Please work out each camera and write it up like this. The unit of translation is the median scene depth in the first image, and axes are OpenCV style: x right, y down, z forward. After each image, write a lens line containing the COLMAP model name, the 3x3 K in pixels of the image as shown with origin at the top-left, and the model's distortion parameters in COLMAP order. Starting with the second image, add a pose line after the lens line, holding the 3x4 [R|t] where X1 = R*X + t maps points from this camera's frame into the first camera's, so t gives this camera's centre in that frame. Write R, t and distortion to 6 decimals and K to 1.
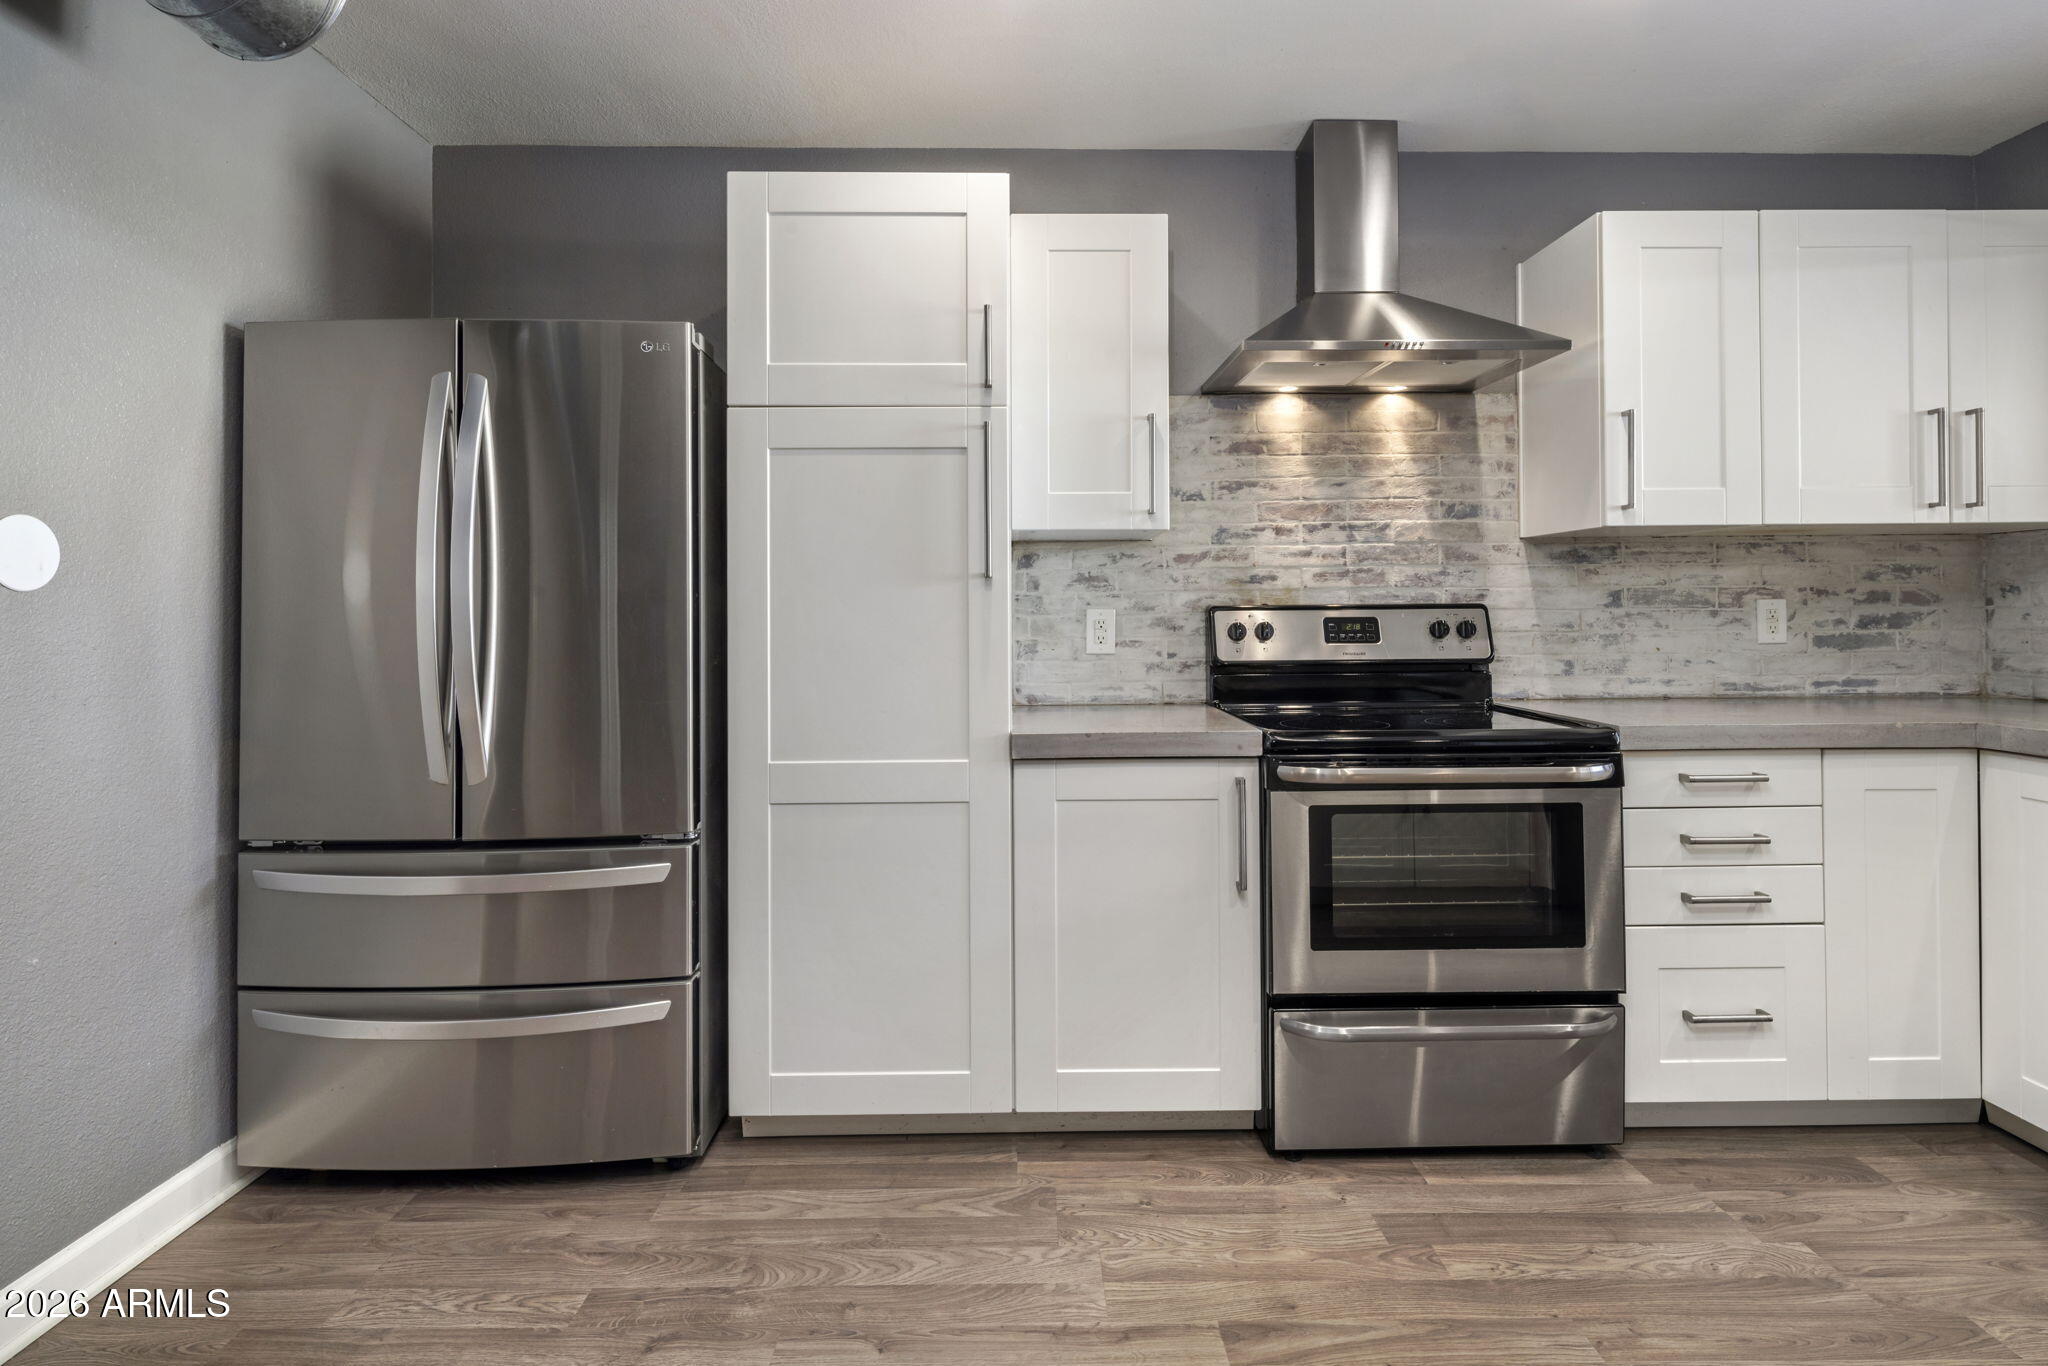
lens RADIAL K [[1000.1, 0, 1018.8], [0, 1000.1, 603.0], [0, 0, 1]] dist [0.005296, -0.005090]
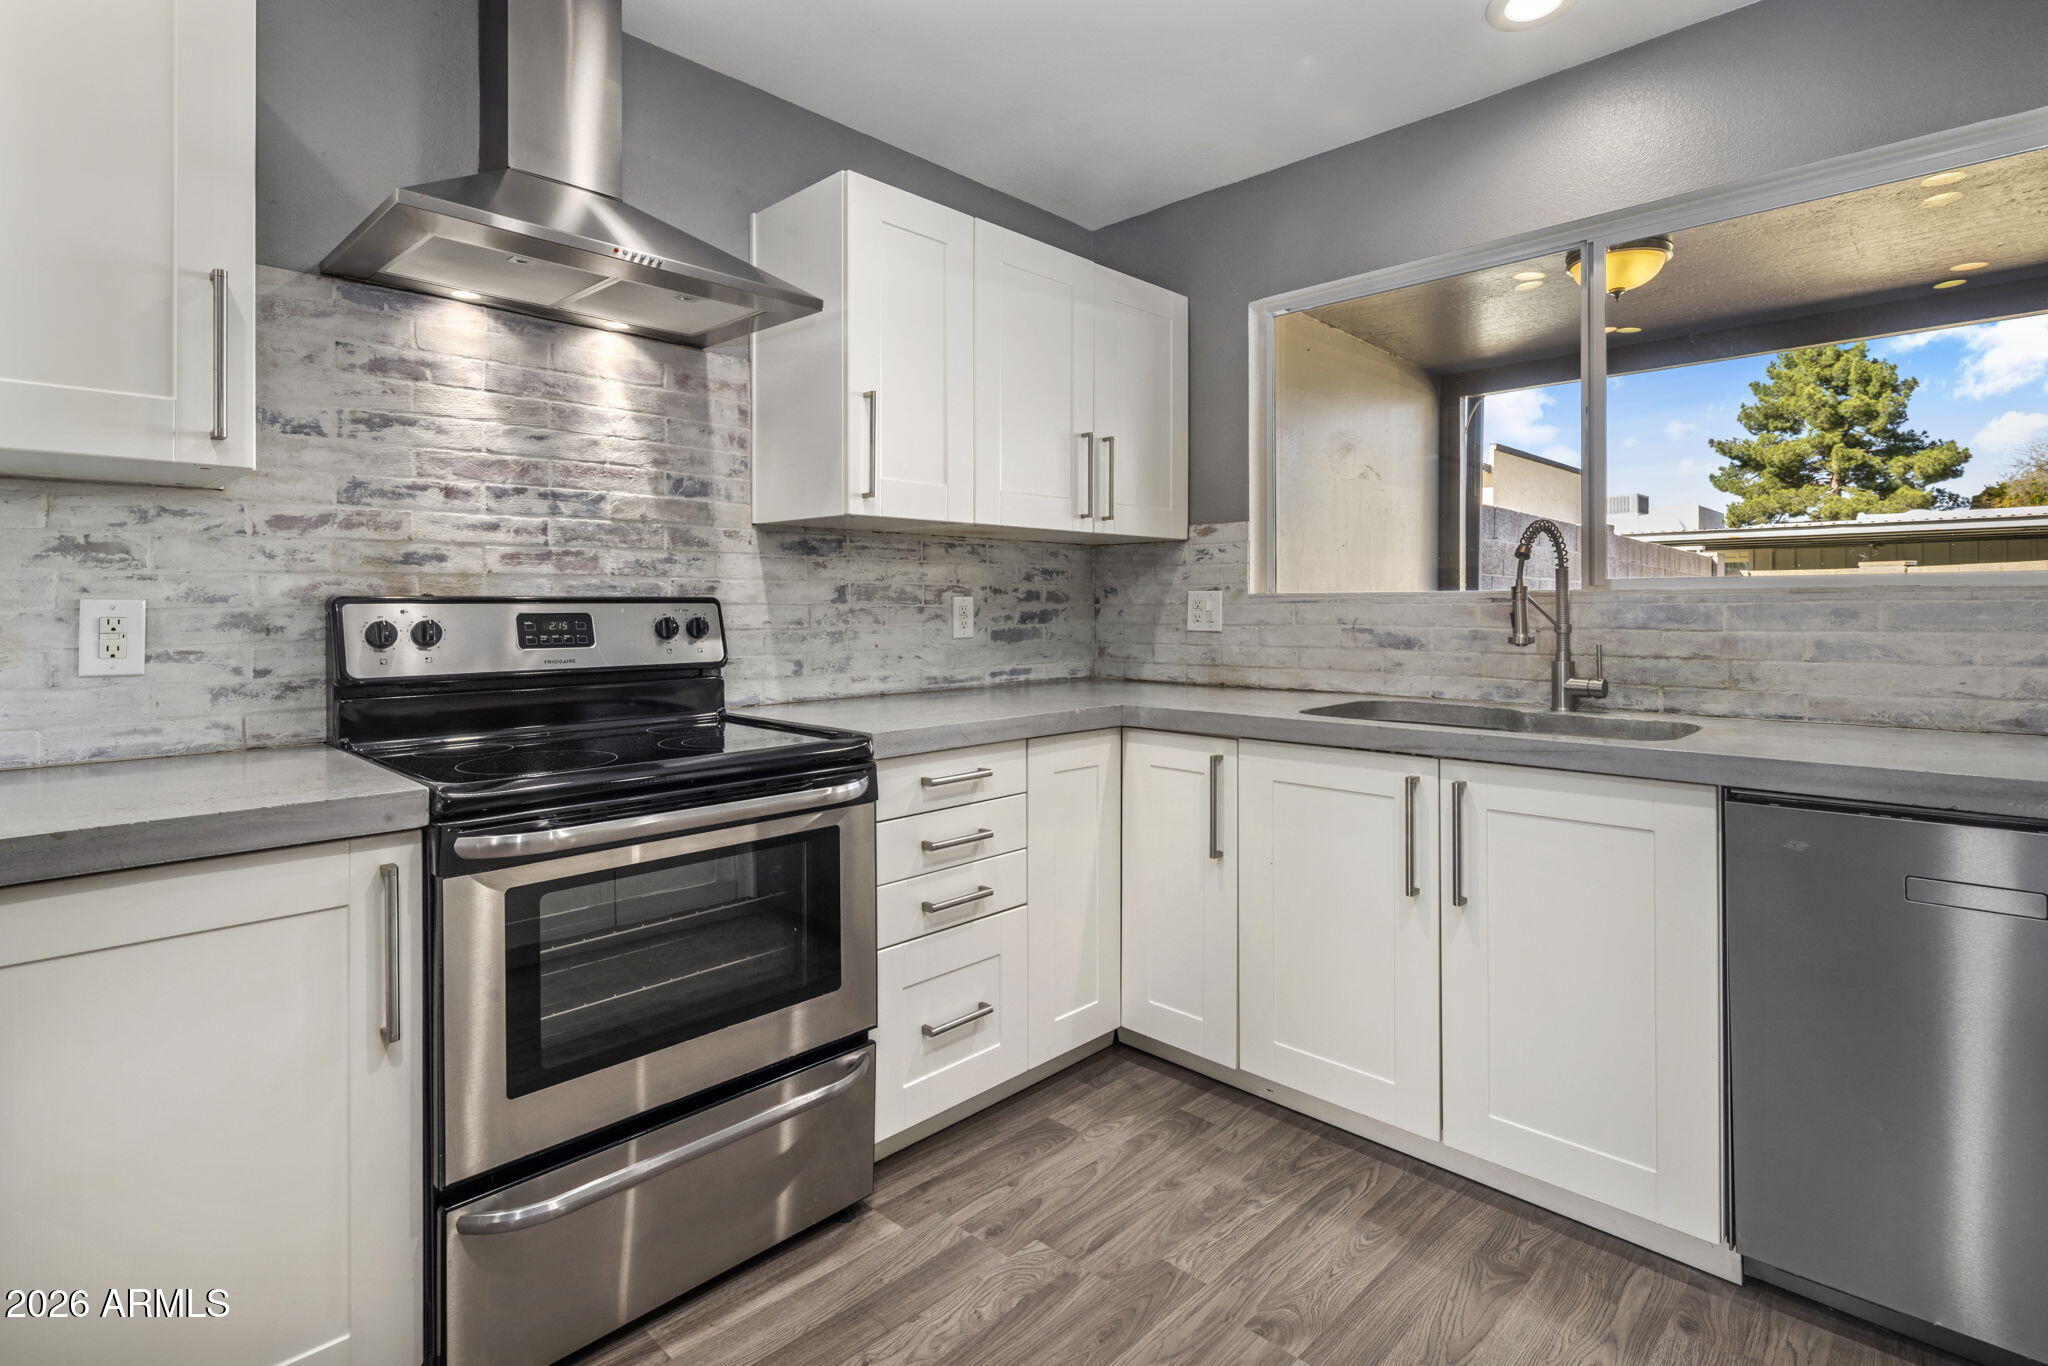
lens RADIAL K [[1000.1, 0, 1022.7], [0, 1000.1, 610.1], [0, 0, 1]] dist [0.005296, -0.005090]
pose [[0.703339, 0.002936, 0.710849, 0.041824], [-0.010052, 0.999933, 0.005816, 0.003795], [-0.710784, -0.011236, 0.703321, 0.215876]]
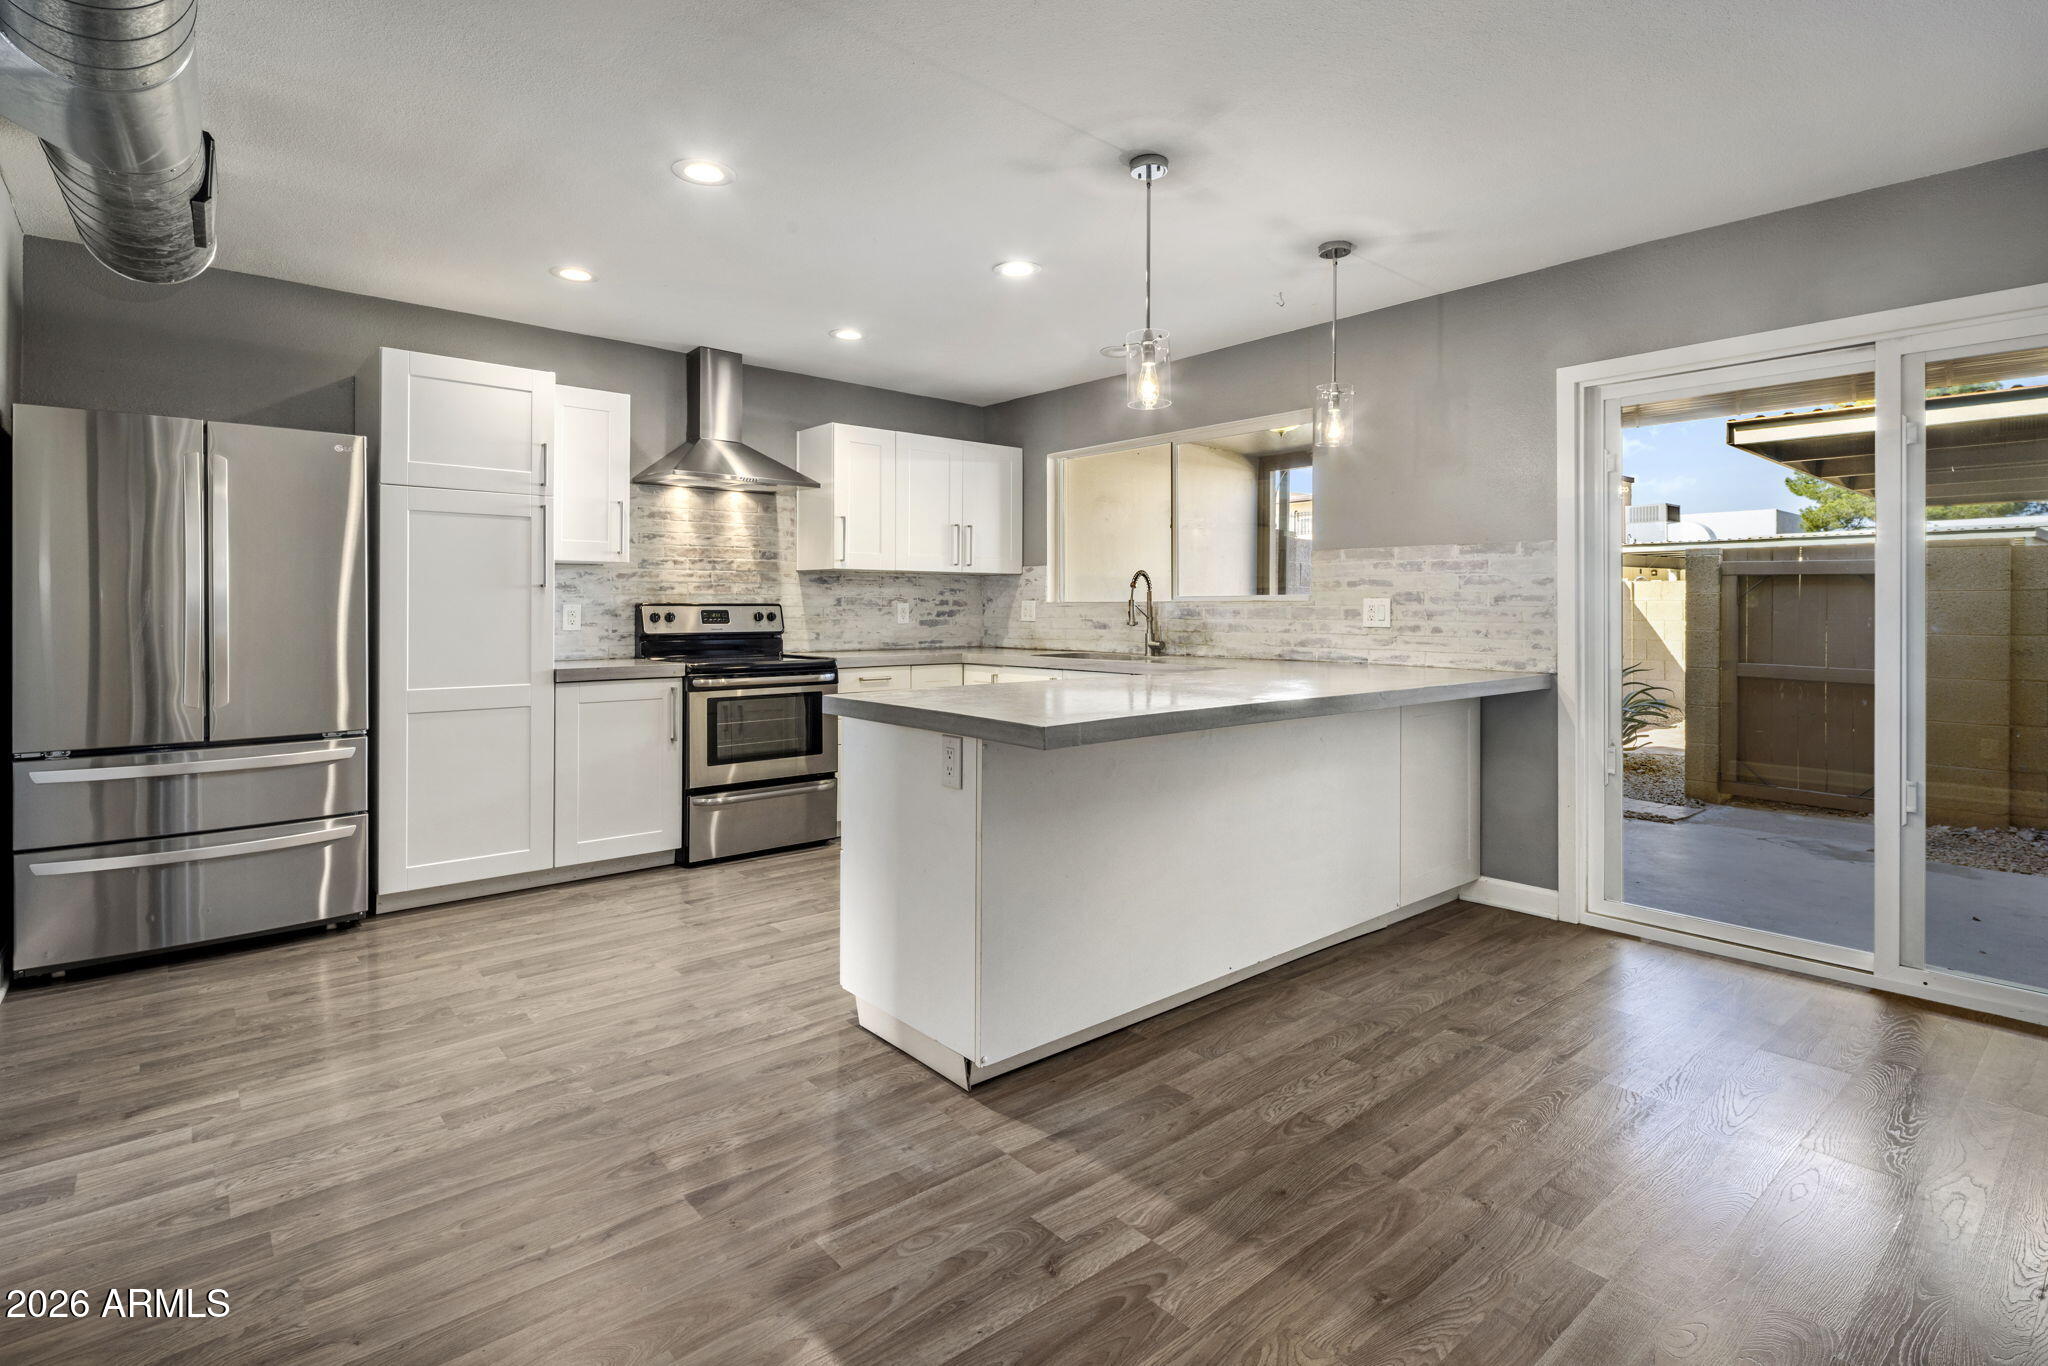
lens RADIAL K [[1000.1, 0, 1020.9], [0, 1000.1, 611.6], [0, 0, 1]] dist [0.005296, -0.005090]
pose [[0.764596, 0.006456, 0.644477, -0.450457], [-0.013591, 0.999889, 0.006107, -0.002108], [-0.644366, -0.013429, 0.764599, -0.828978]]
